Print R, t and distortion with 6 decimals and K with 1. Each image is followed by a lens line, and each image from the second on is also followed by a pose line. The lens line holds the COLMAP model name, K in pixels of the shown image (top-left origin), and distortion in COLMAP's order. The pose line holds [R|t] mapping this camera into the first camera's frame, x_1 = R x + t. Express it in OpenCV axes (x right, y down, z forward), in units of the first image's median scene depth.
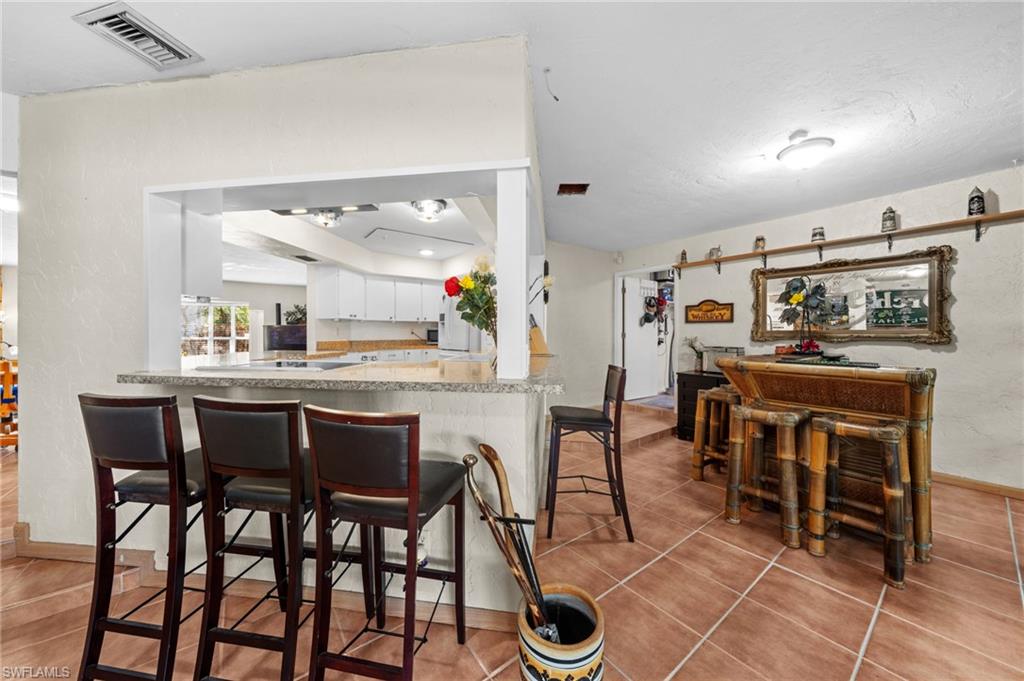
lens RADIAL K [[350.1, 0, 512.0], [0, 350.1, 340.5], [0, 0, 1]] dist [-0.001207, -0.000041]
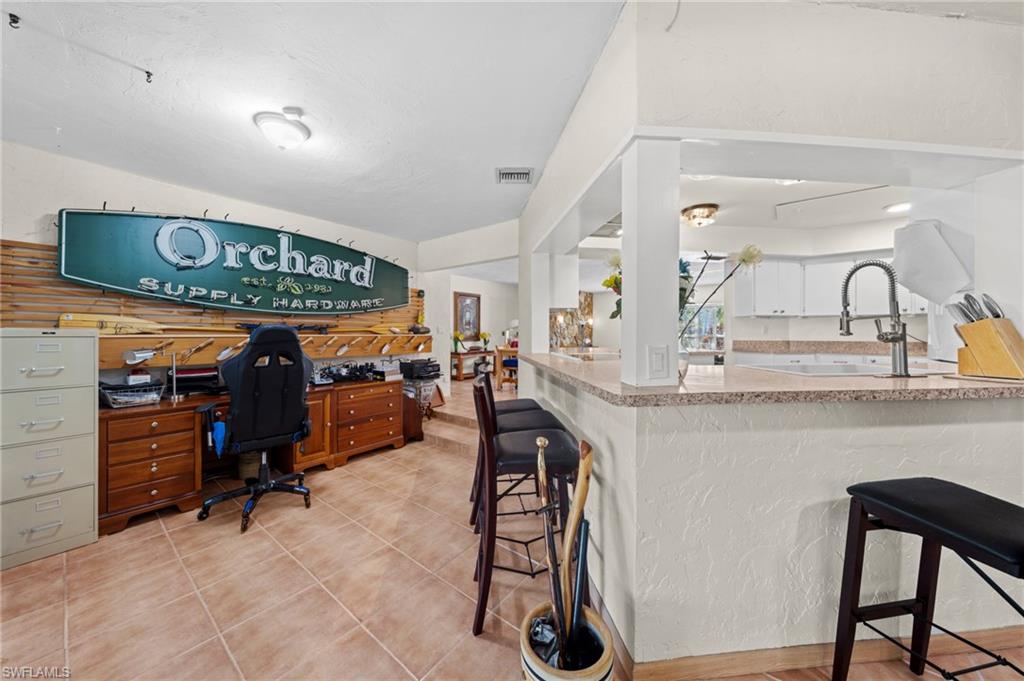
lens RADIAL K [[350.1, 0, 512.0], [0, 350.1, 340.5], [0, 0, 1]] dist [-0.001207, -0.000041]
pose [[0.259073, 0.025514, -0.965521, 0.219487], [-0.018620, 0.999597, 0.021418, -0.006250], [0.965678, 0.012429, 0.259444, 0.152818]]
